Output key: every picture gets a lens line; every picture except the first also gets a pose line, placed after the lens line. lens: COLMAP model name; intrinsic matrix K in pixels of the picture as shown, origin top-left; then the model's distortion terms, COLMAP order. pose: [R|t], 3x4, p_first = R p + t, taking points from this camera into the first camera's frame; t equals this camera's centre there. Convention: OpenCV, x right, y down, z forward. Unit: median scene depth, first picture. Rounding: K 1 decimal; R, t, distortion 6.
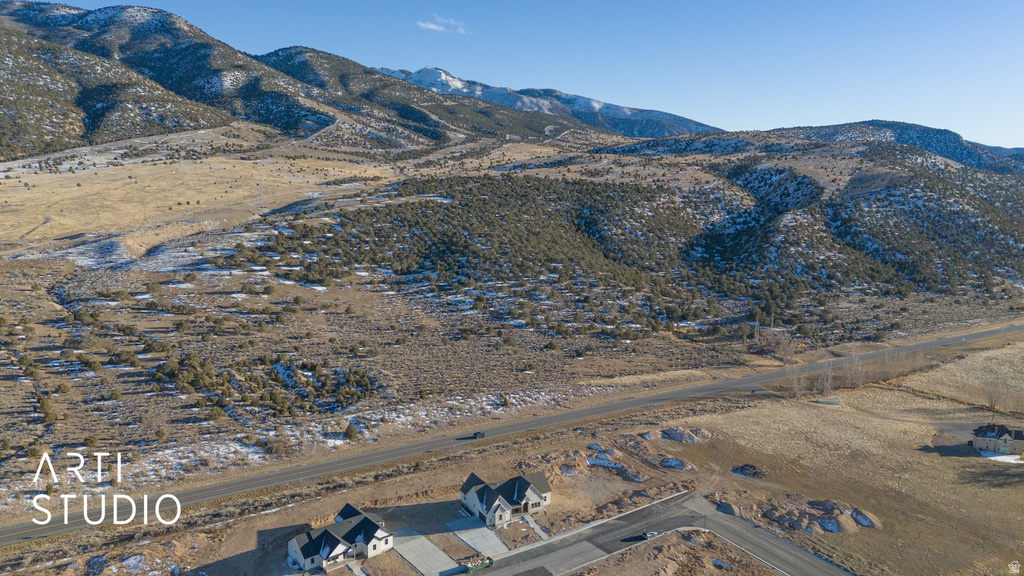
lens RADIAL K [[747.6, 0, 515.2], [0, 747.6, 290.9], [0, 0, 1]] dist [0.086801, -0.077260]
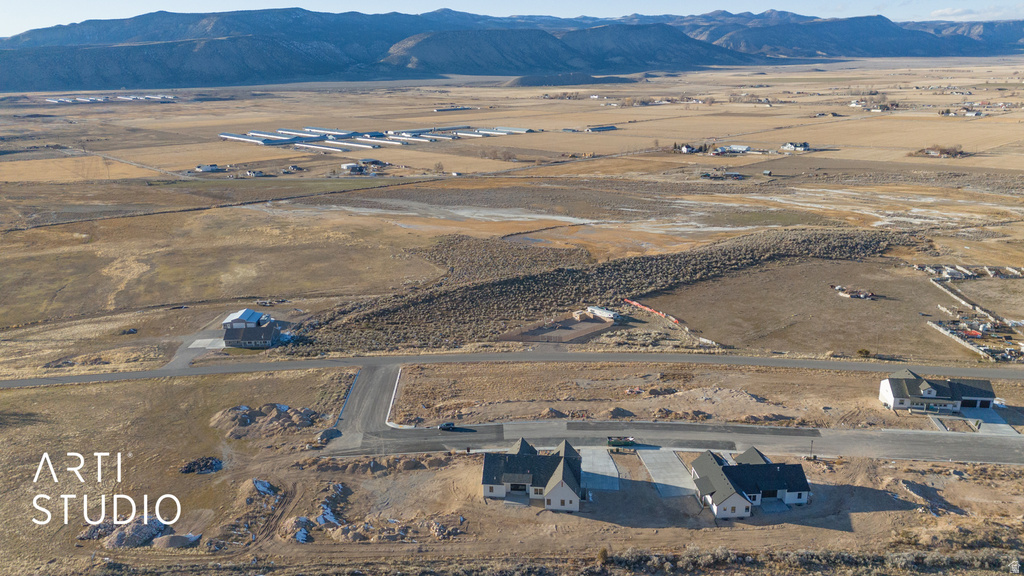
lens RADIAL K [[747.6, 0, 511.2], [0, 747.6, 284.3], [0, 0, 1]] dist [0.086801, -0.077260]
pose [[-0.820623, -0.156049, 0.549751, -0.174490], [0.107360, 0.902769, 0.416512, -0.110212], [-0.561294, 0.400821, -0.724080, 0.655761]]
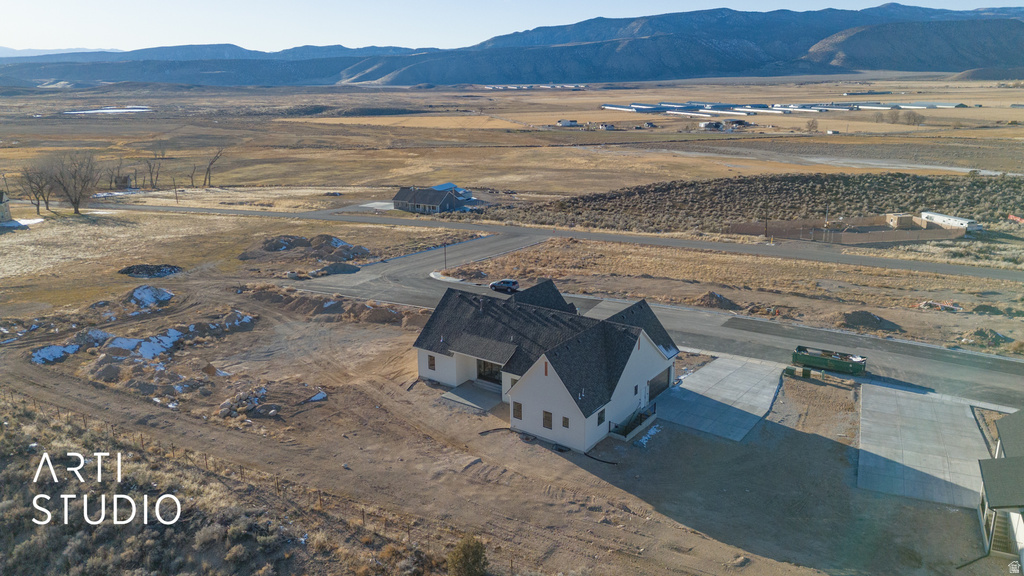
lens RADIAL K [[747.6, 0, 513.5], [0, 747.6, 284.2], [0, 0, 1]] dist [0.086801, -0.077260]
pose [[-0.427327, -0.248233, 0.869351, -0.125363], [0.158057, 0.926249, 0.342172, 0.053657], [-0.890174, 0.283626, -0.356577, 0.483656]]
